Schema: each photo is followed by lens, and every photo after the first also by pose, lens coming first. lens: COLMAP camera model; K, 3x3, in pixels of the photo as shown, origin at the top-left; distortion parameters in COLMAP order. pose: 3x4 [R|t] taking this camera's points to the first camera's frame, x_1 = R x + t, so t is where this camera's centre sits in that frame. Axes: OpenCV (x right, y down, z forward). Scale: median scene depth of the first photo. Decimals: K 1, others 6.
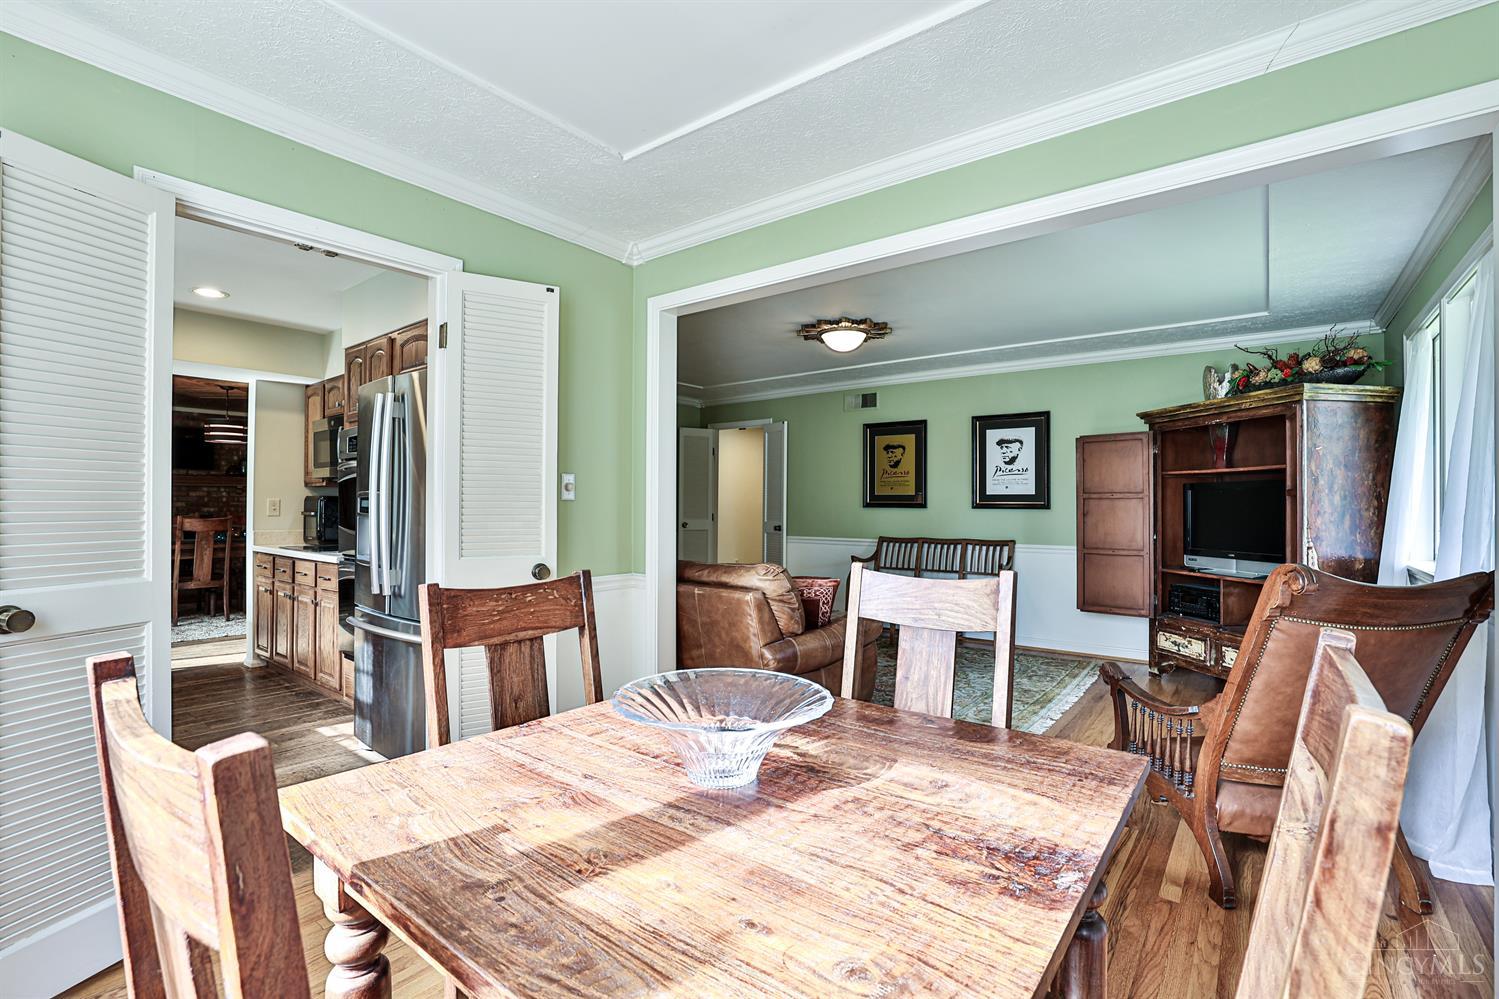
lens RADIAL K [[680.7, 0, 748.1], [0, 680.7, 499.4], [0, 0, 1]] dist [-0.051292, 0.018918]
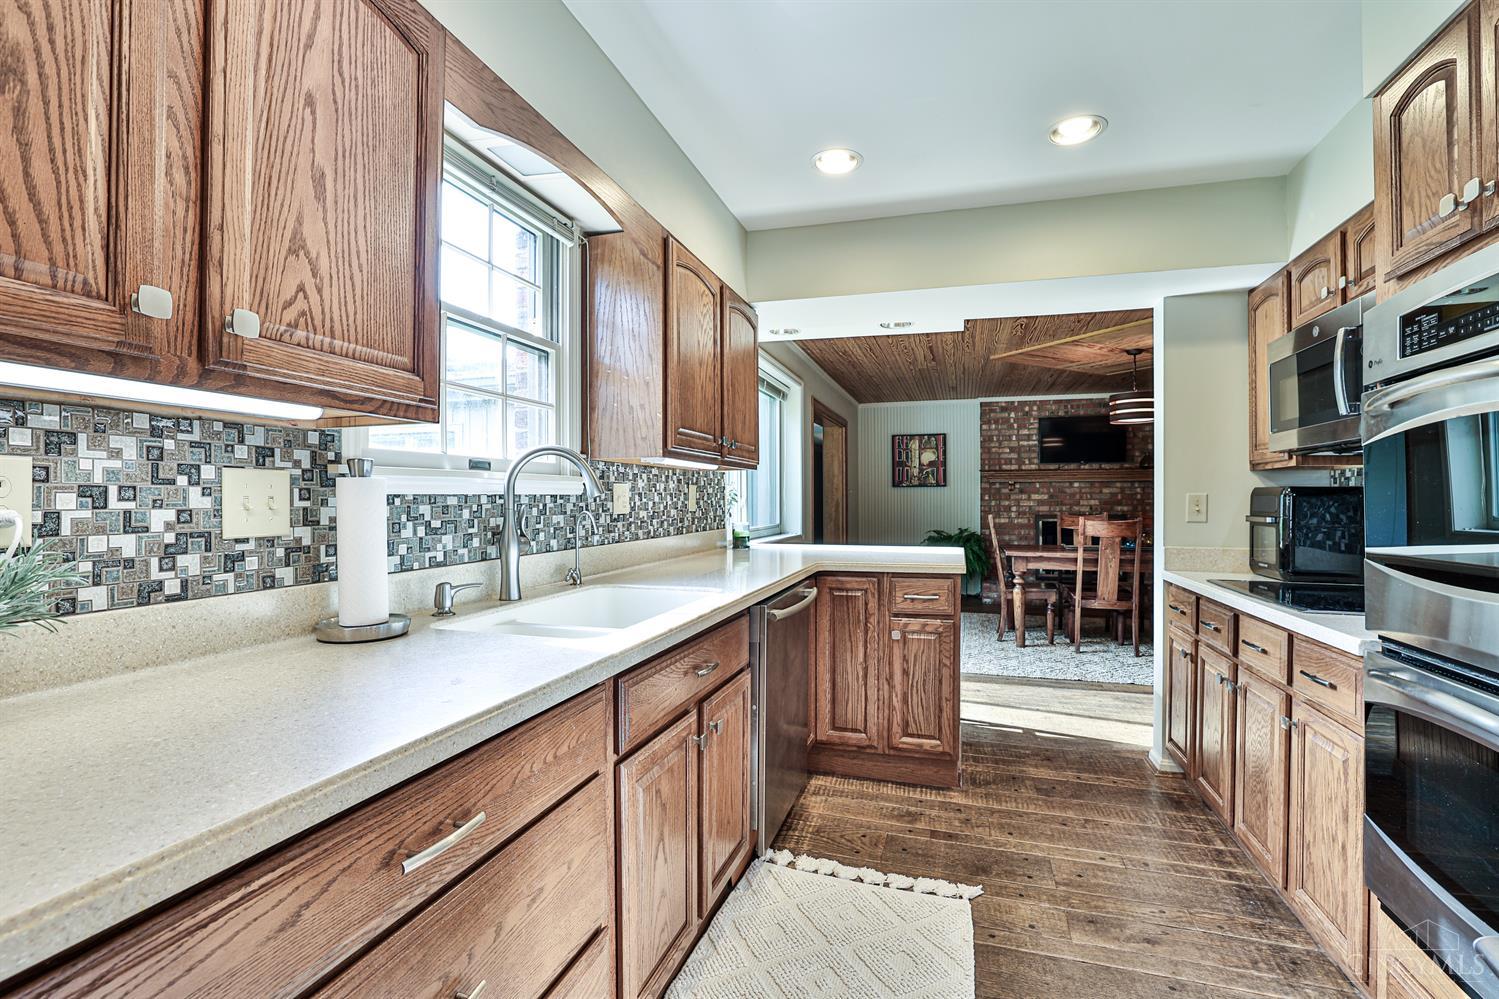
lens RADIAL K [[680.7, 0, 748.1], [0, 680.7, 499.4], [0, 0, 1]] dist [-0.051292, 0.018918]
pose [[0.353572, -0.005767, -0.935389, -0.291829], [0.009764, 0.999949, -0.002475, 0.001852], [0.935356, -0.008258, 0.353611, 0.408854]]
